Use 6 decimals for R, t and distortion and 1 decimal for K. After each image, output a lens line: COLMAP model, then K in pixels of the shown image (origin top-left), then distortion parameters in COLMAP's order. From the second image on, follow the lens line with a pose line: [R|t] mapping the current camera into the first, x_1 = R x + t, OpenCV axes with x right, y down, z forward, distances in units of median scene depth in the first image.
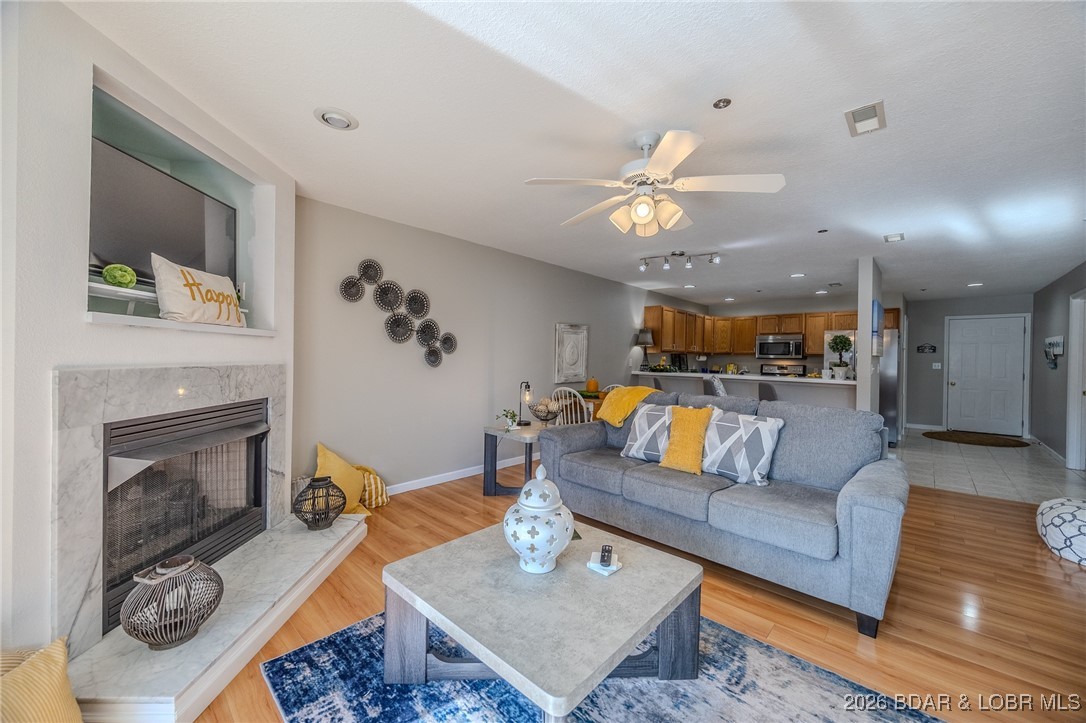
lens RADIAL K [[412.5, 0, 546.7], [0, 412.5, 358.9], [0, 0, 1]] dist [-0.009286, -0.000088]
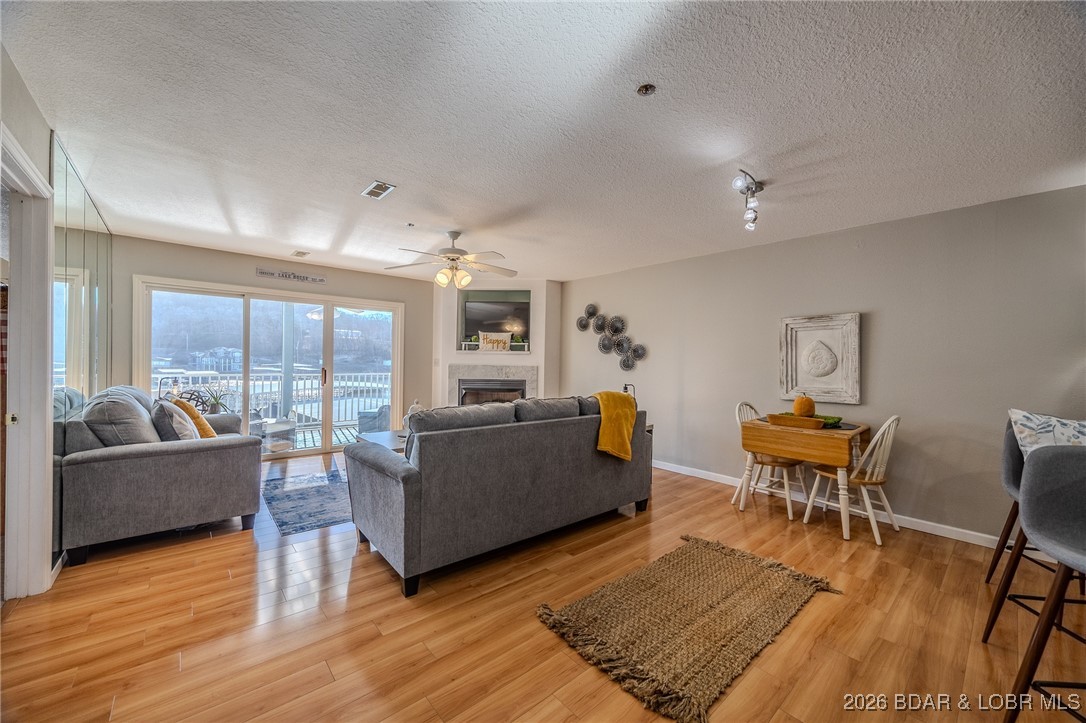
lens RADIAL K [[413.4, 0, 544.9], [0, 413.4, 363.3], [0, 0, 1]] dist [-0.001978, -0.000283]
pose [[-0.102038, -0.011201, -0.994717, 1.570662], [-0.018355, 0.999788, -0.009375, 0.018308], [0.994611, 0.017301, -0.102222, 1.269698]]
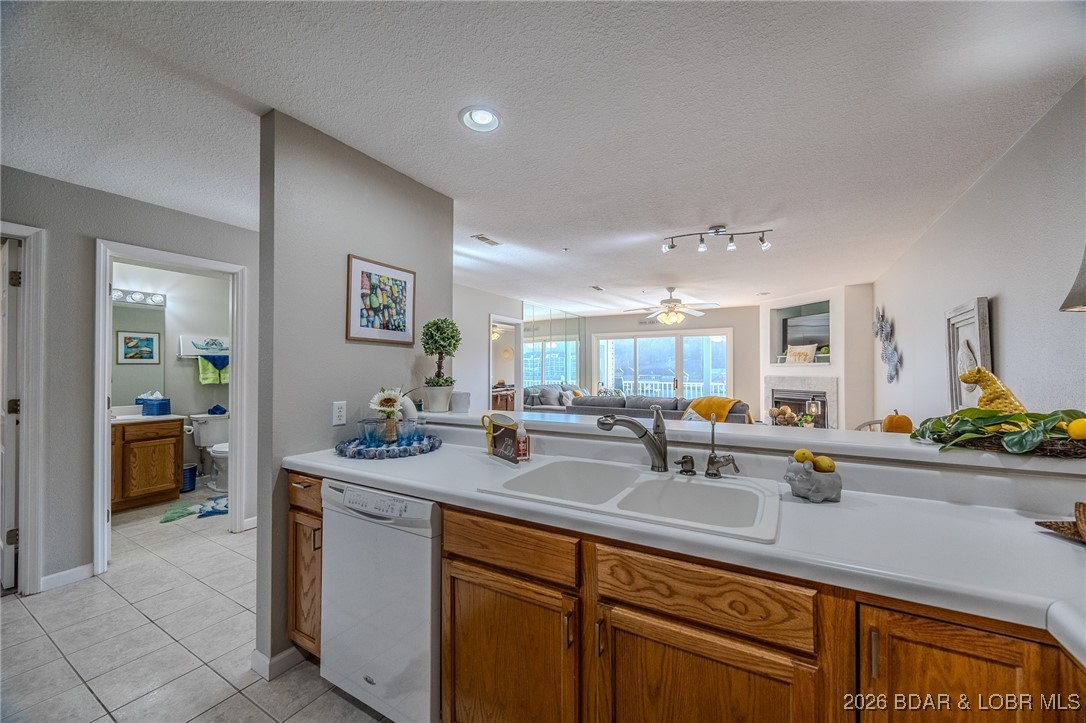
lens RADIAL K [[413.4, 0, 544.9], [0, 413.4, 363.3], [0, 0, 1]] dist [-0.001978, -0.000283]
pose [[-0.975441, -0.019094, -0.219431, 1.286279], [-0.015745, 0.999732, -0.016997, -0.001439], [0.219697, -0.013125, -0.975480, 2.735688]]
